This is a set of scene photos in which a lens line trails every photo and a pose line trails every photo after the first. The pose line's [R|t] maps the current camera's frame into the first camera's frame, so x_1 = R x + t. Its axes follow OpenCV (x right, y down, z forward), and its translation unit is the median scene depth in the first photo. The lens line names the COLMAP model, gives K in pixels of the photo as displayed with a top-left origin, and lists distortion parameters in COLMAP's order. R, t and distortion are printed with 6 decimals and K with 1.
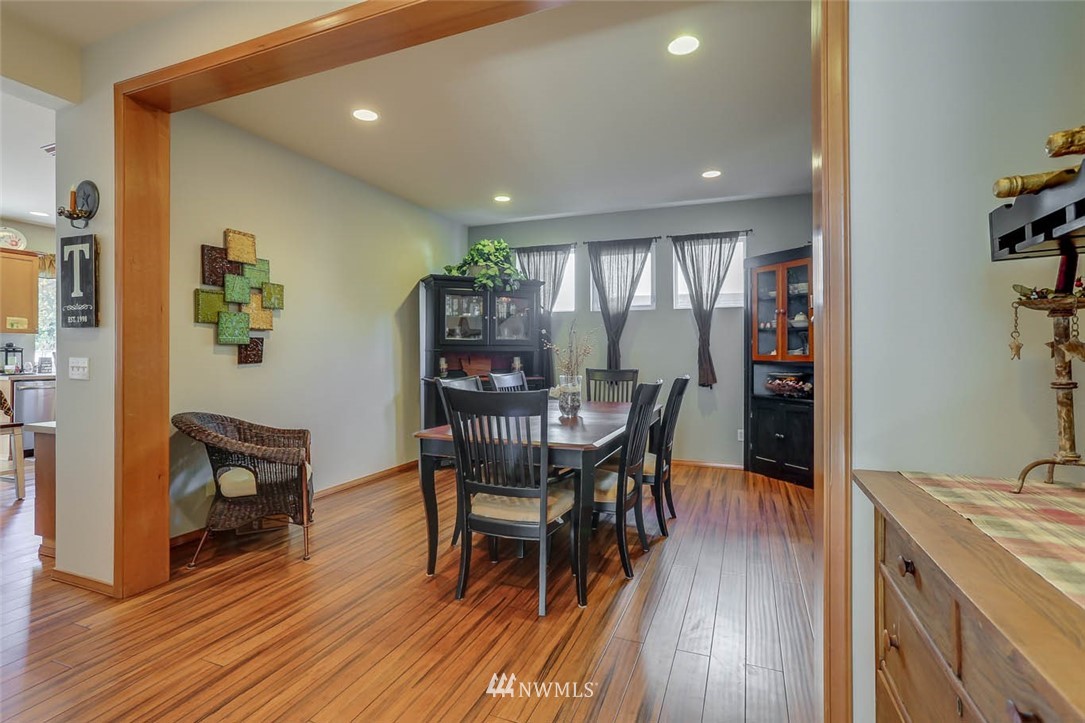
lens RADIAL K [[516.5, 0, 540.3], [0, 516.5, 356.9], [0, 0, 1]] dist [-0.040135, 0.011816]
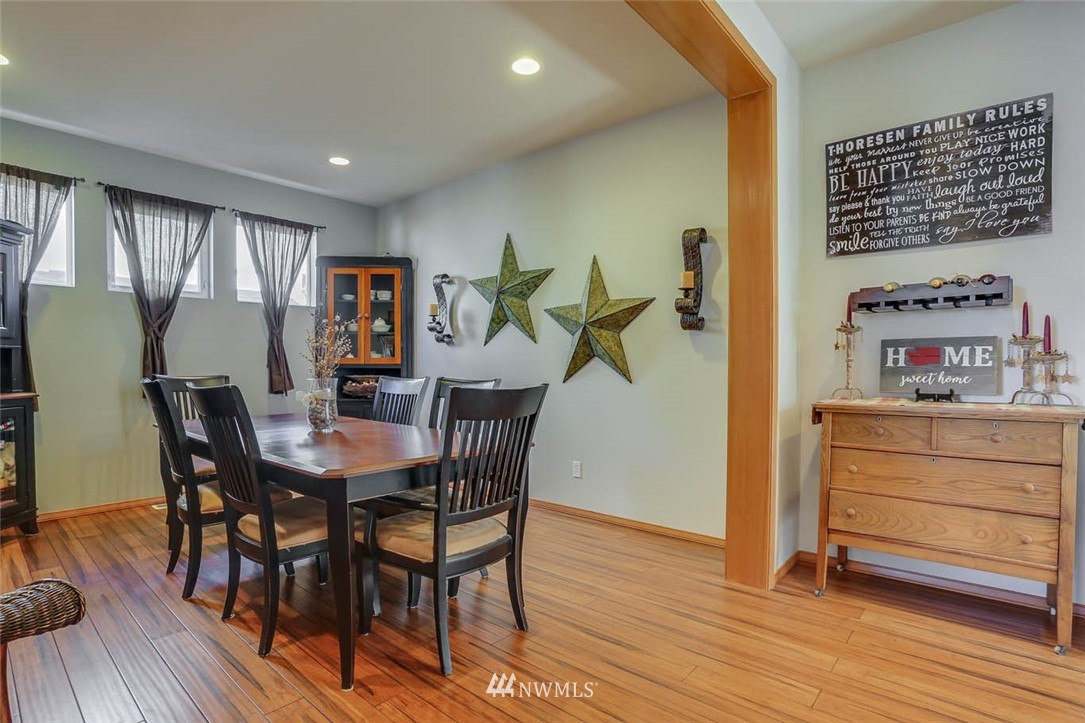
lens RADIAL K [[516.5, 0, 547.6], [0, 516.5, 378.8], [0, 0, 1]] dist [-0.040135, 0.011816]
pose [[0.345888, -0.024408, 0.937958, -0.337491], [0.009322, 0.999702, 0.022577, 0.016657], [-0.938229, 0.000935, 0.346013, 0.265862]]
